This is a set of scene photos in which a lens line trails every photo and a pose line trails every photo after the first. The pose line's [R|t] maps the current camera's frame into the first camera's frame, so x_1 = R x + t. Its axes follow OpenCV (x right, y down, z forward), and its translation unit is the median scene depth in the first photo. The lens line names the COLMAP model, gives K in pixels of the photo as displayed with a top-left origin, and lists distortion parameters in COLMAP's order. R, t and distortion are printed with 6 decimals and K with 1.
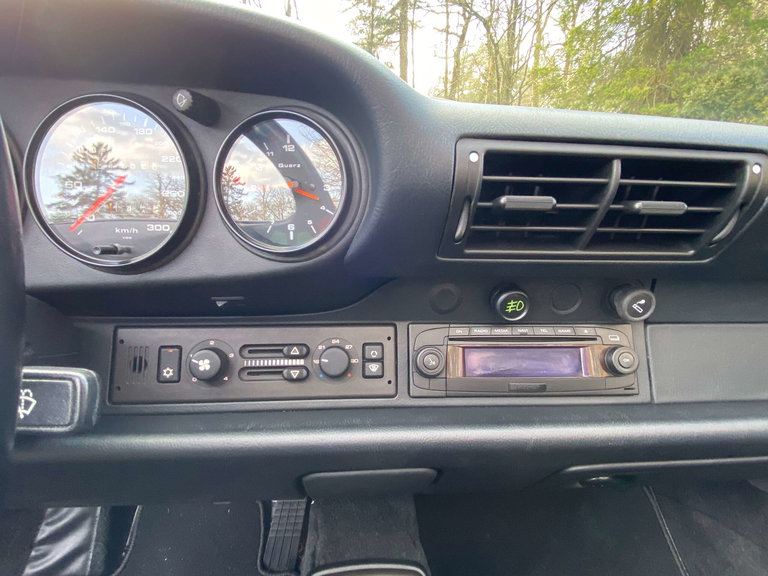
lens RADIAL K [[401.7, 0, 384.0], [0, 401.7, 291.3], [0, 0, 1]] dist [-0.003566, -0.008626]
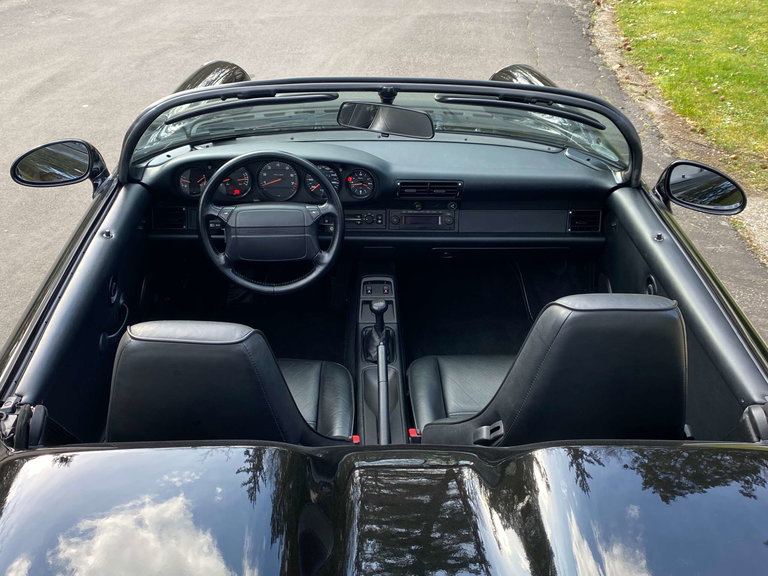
lens RADIAL K [[770.9, 0, 380.7], [0, 770.9, 287.0], [0, 0, 1]] dist [0.002959, 0.000000]
pose [[0.998124, 0.026434, -0.055230, 0.376861], [-0.006673, 0.943598, 0.331027, -1.526940], [0.060865, -0.330038, 0.942003, -5.661381]]
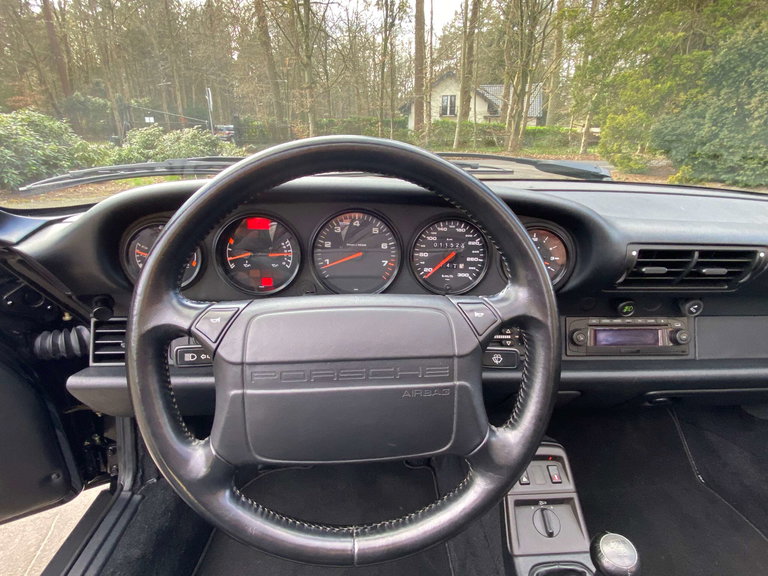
lens RADIAL K [[401.7, 0, 387.2], [0, 401.7, 288.3], [0, 0, 1]] dist [-0.003566, -0.008626]
pose [[0.999816, 0.004724, -0.018595, -0.727554], [-0.002580, 0.993512, 0.113696, -0.256051], [0.019012, -0.113627, 0.993342, -0.828848]]
